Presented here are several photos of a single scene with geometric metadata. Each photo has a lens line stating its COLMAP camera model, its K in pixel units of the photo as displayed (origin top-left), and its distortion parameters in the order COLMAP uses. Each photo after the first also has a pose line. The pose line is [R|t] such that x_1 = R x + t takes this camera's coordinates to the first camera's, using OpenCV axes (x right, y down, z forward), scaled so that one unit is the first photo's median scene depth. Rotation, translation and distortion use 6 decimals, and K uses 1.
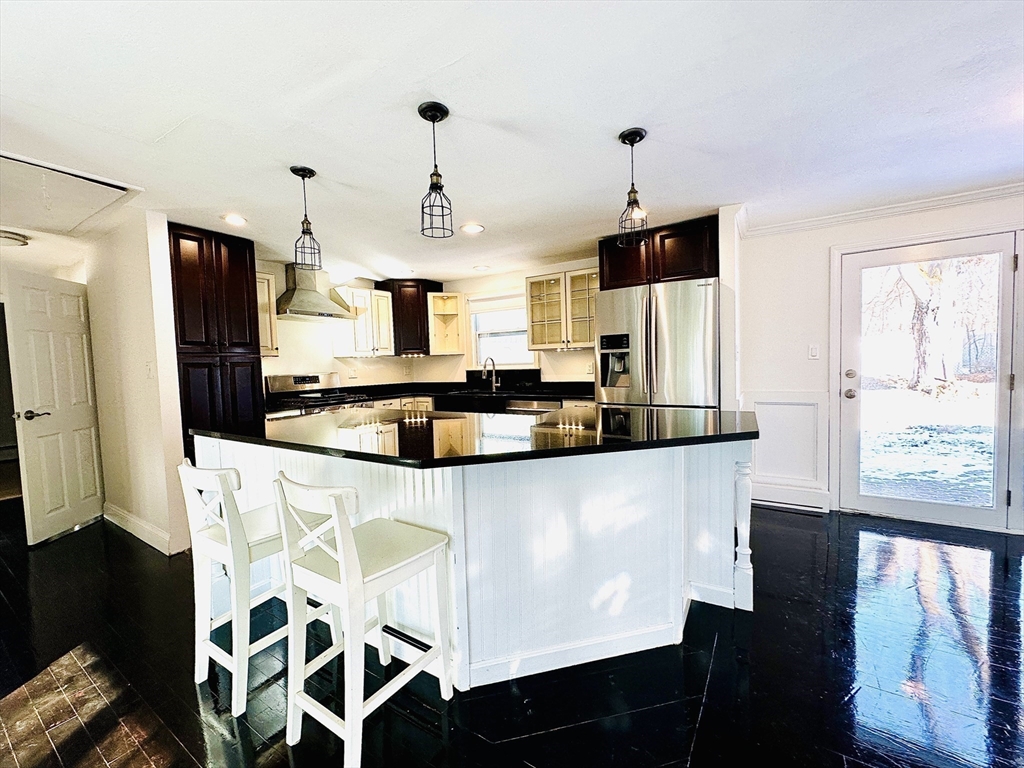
lens RADIAL K [[412.4, 0, 510.7], [0, 412.4, 380.9], [0, 0, 1]] dist [0.004174, 0.000839]
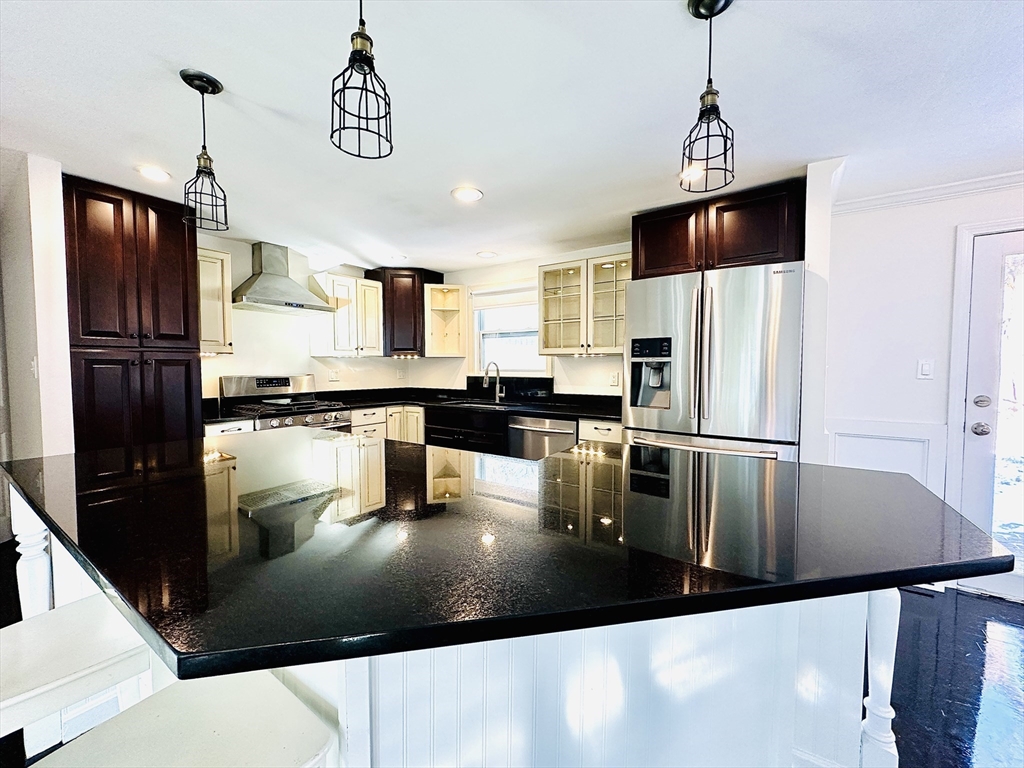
lens RADIAL K [[412.4, 0, 510.8], [0, 412.4, 382.0], [0, 0, 1]] dist [0.004174, 0.000839]
pose [[0.998622, 0.032318, -0.041357, 0.023874], [-0.032459, 0.999469, -0.002744, -0.017332], [0.041246, 0.004083, 0.999141, 0.190174]]
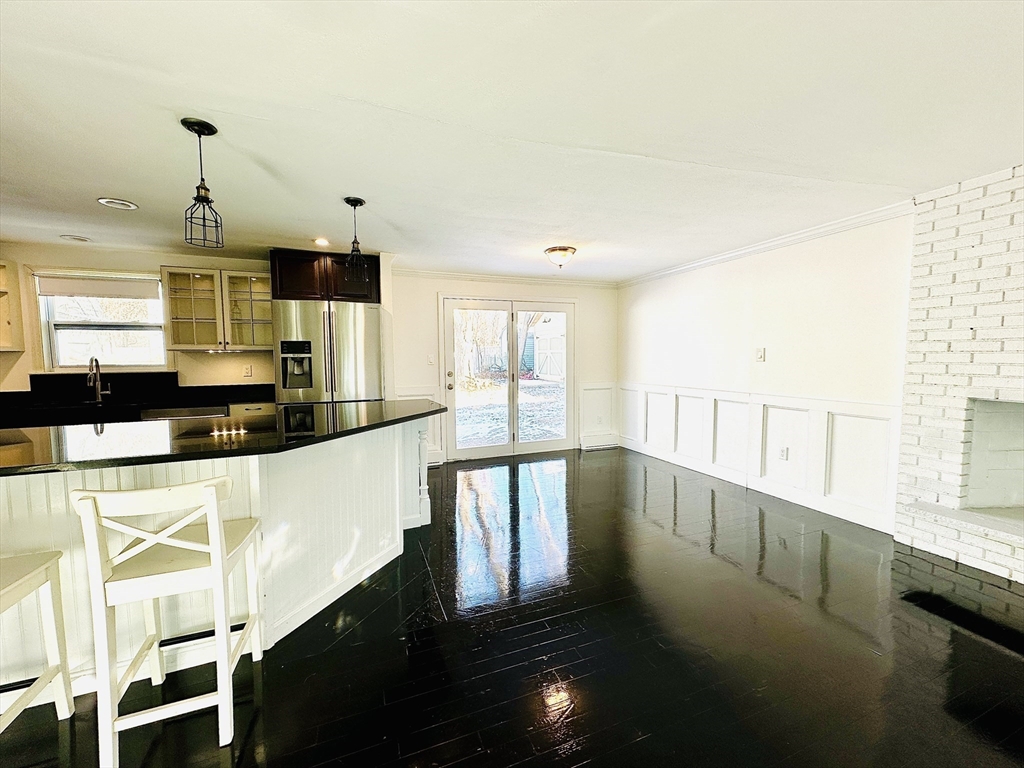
lens RADIAL K [[412.4, 0, 513.6], [0, 412.4, 383.6], [0, 0, 1]] dist [0.004174, 0.000839]
pose [[0.593149, -0.028492, 0.804589, -0.239216], [0.025097, 0.999542, 0.016894, -0.001133], [-0.804702, 0.010172, 0.593592, -0.103291]]
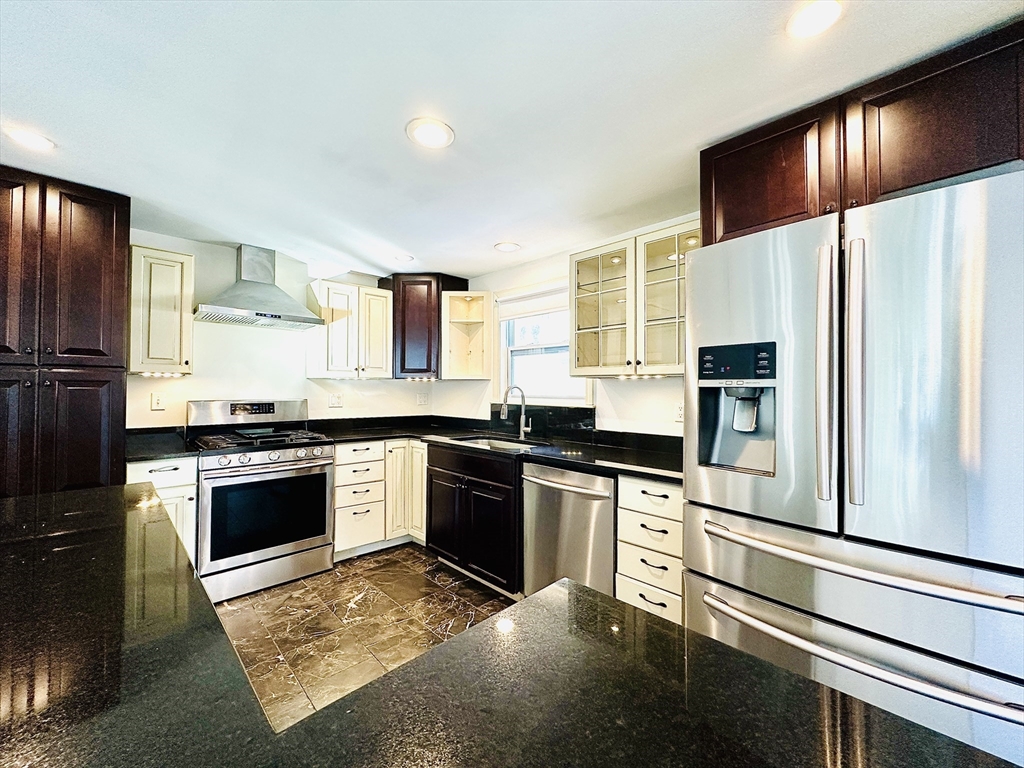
lens RADIAL K [[412.4, 0, 509.2], [0, 412.4, 381.5], [0, 0, 1]] dist [0.004174, 0.000839]
pose [[0.971107, 0.033494, -0.236284, 0.103814], [-0.047193, 0.997502, -0.052560, -0.033815], [0.233933, 0.062192, 0.970261, 0.434397]]
